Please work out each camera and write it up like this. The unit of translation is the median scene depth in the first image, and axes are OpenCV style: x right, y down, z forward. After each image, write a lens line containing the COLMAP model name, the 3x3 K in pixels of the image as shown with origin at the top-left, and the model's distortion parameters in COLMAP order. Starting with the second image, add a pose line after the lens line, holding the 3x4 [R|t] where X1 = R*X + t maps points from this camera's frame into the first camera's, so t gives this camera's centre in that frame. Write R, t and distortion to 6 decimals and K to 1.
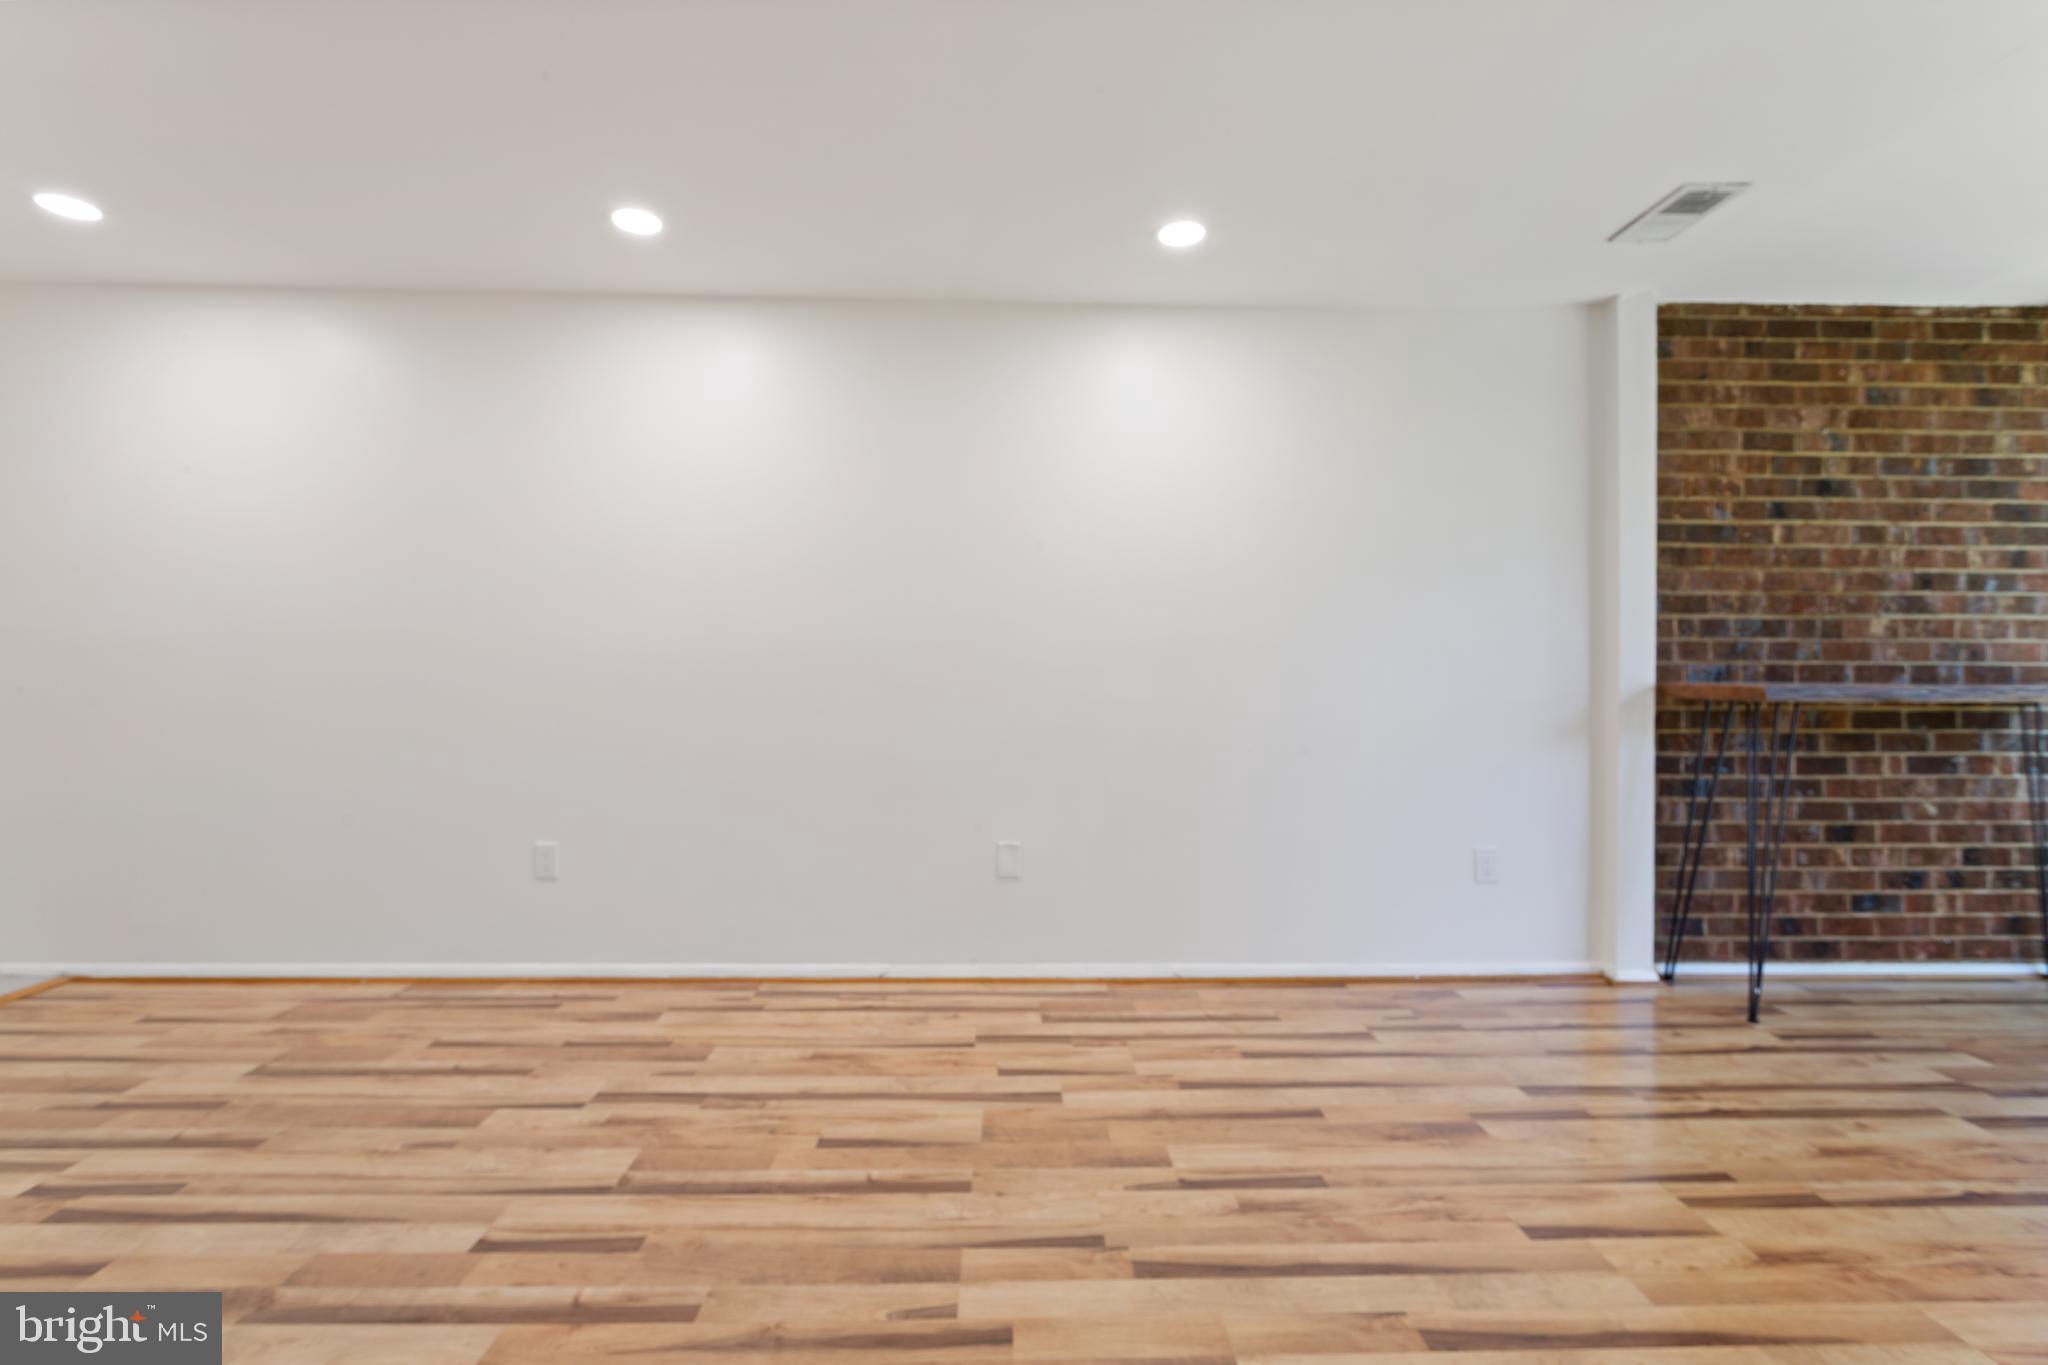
lens RADIAL K [[969.9, 0, 1030.9], [0, 969.9, 676.1], [0, 0, 1]] dist [0.000140, 0.000202]
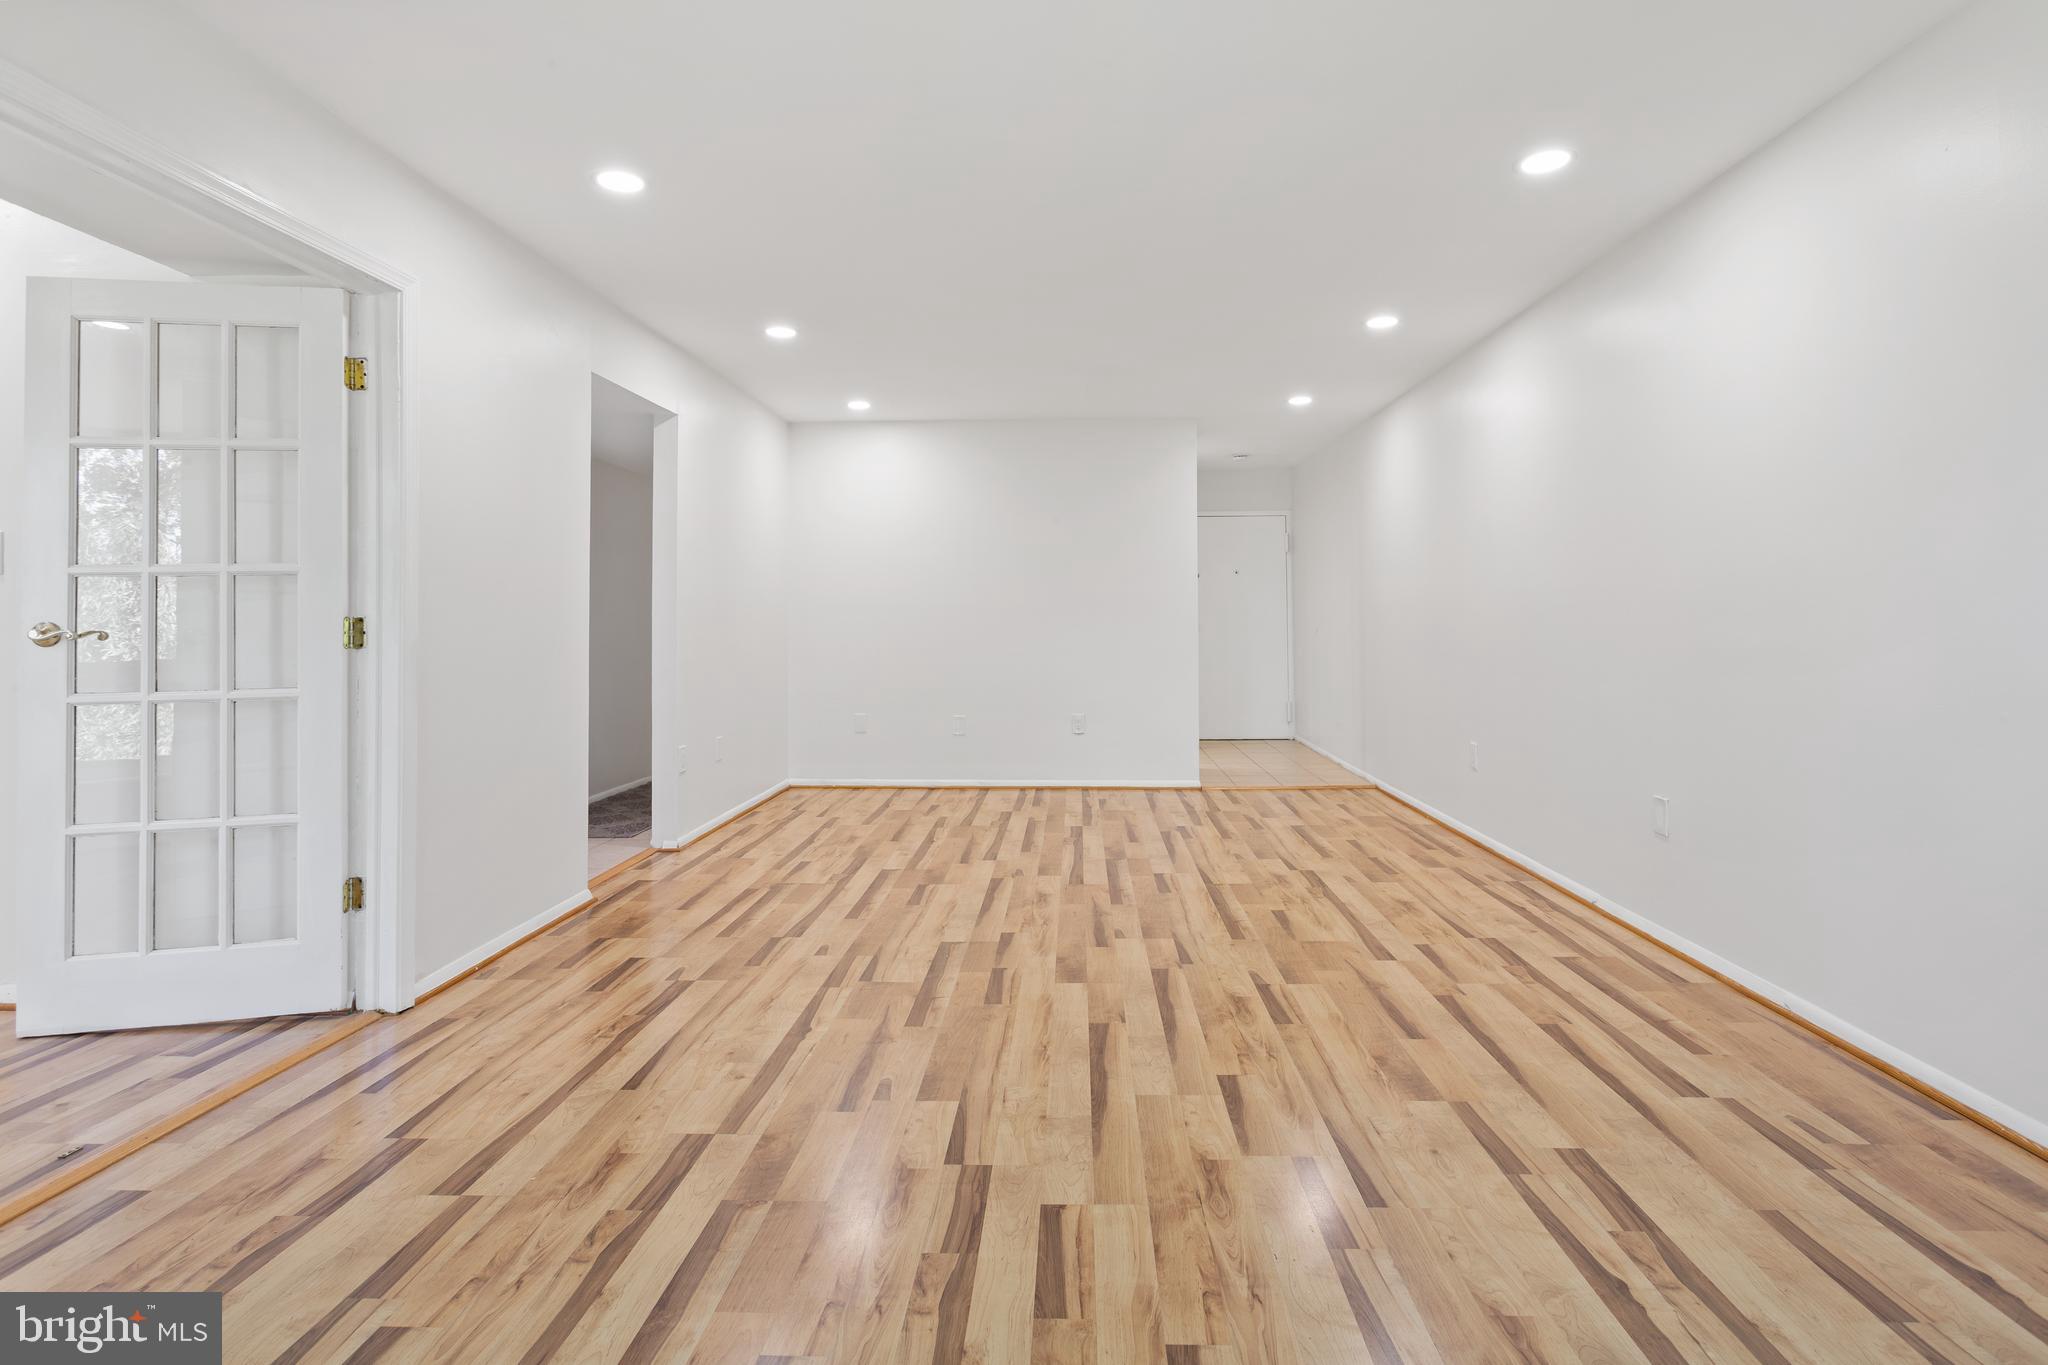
lens RADIAL K [[1034.9, 0, 1029.3], [0, 1034.9, 612.6], [0, 0, 1]] dist [-0.000022, 0.000242]
pose [[-0.072076, -0.018270, -0.997232, 1.017832], [0.008677, 0.999783, -0.018944, 0.008740], [0.997361, -0.010019, -0.071901, 0.473522]]
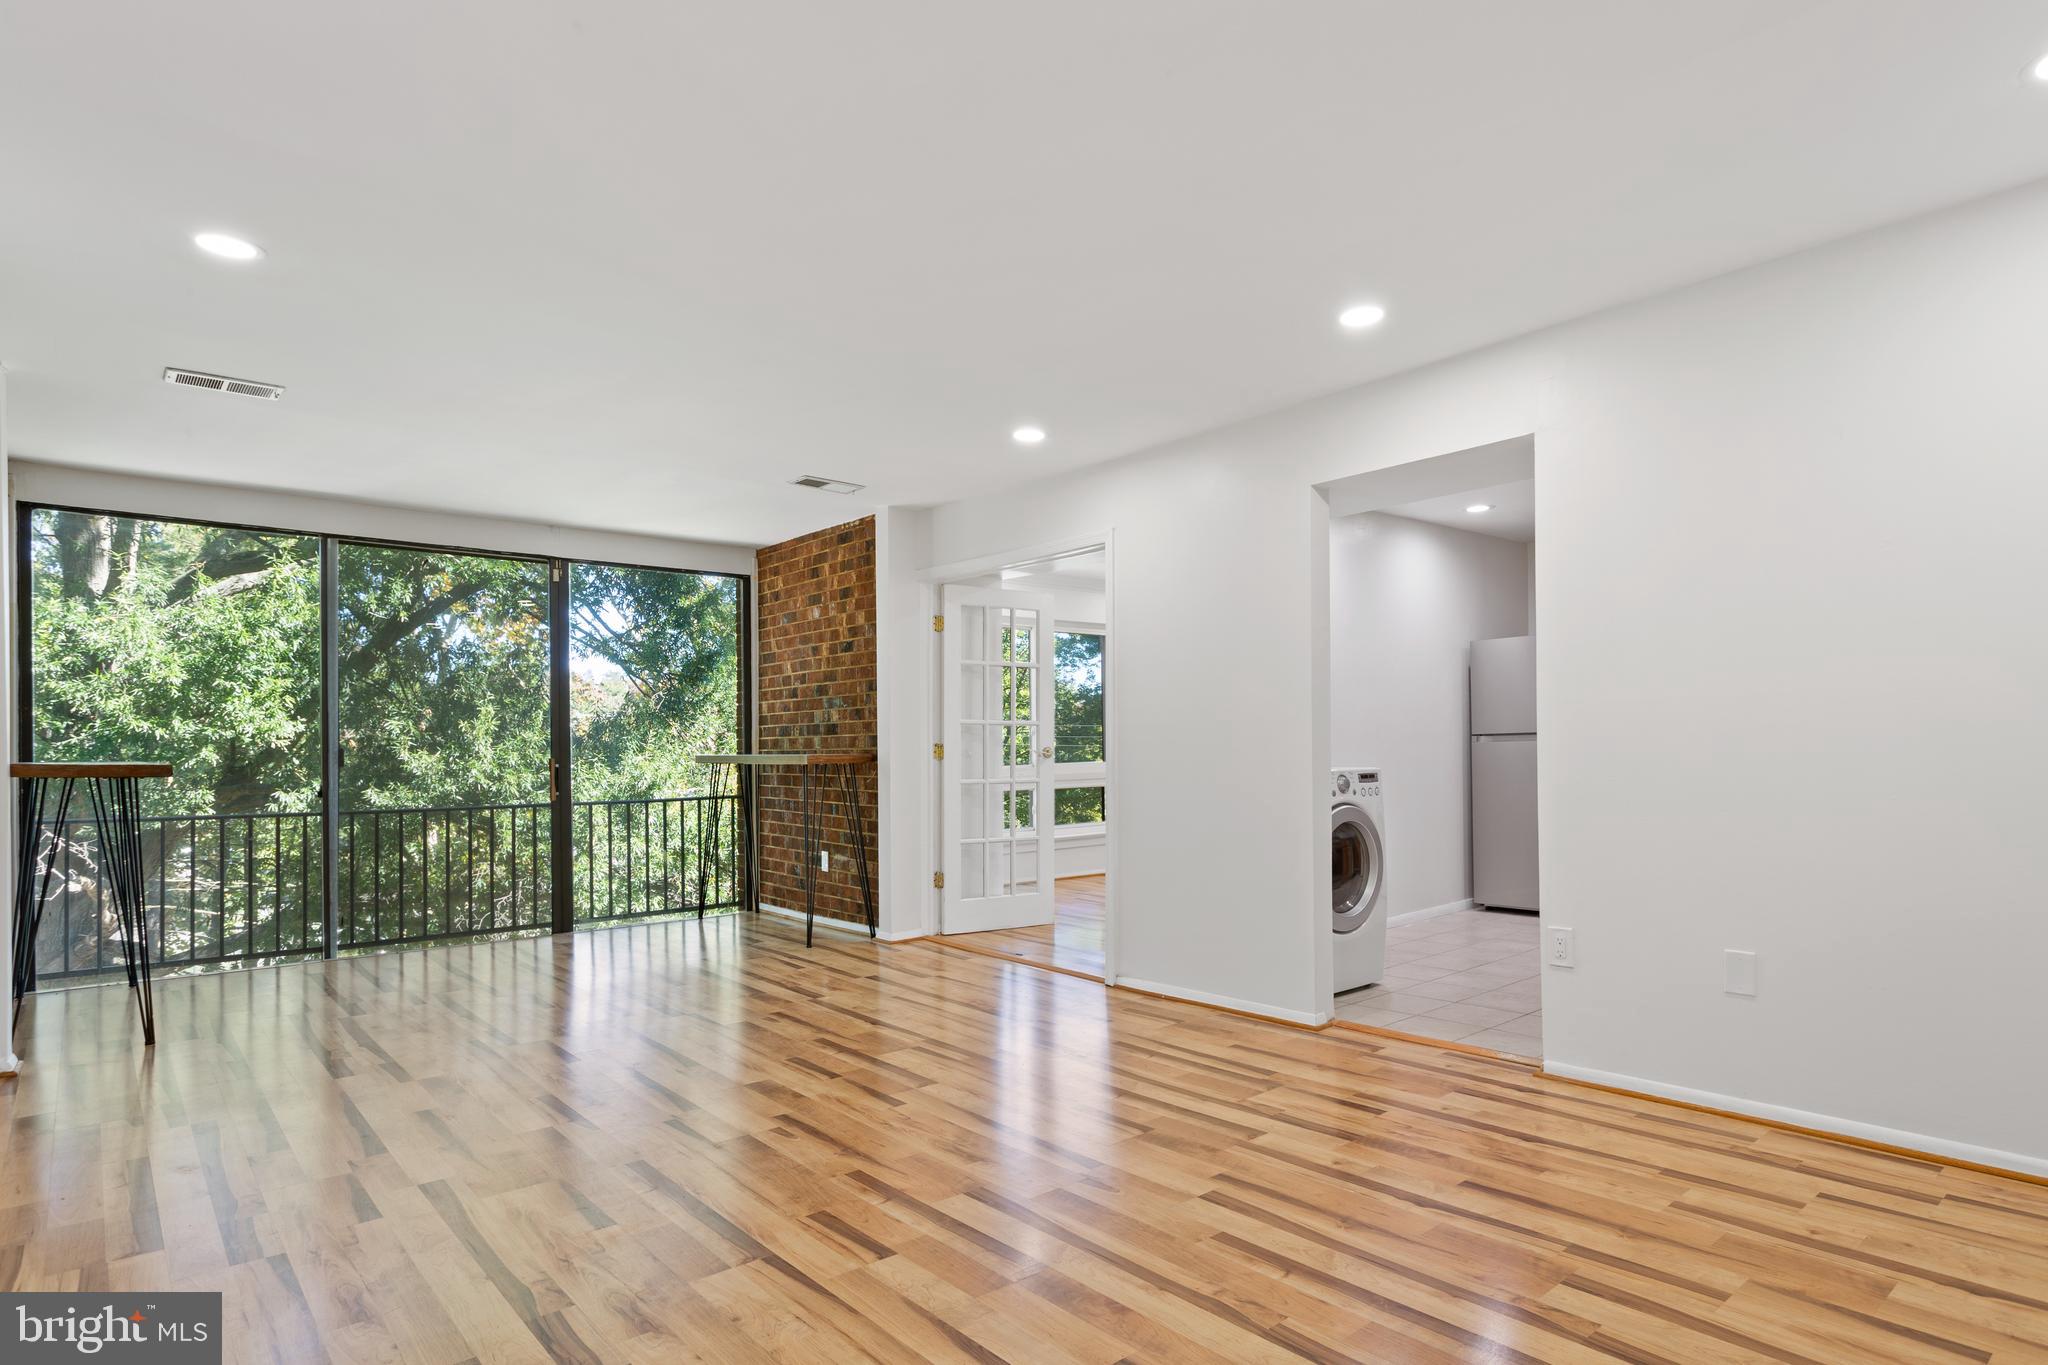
lens RADIAL K [[1102.2, 0, 1058.3], [0, 1102.2, 755.4], [0, 0, 1]] dist [-0.000221, 0.000613]
pose [[-0.644172, -0.002487, 0.764877, -0.911405], [0.004747, 0.999962, 0.007249, -0.005195], [-0.764866, 0.008300, -0.644136, 0.904384]]
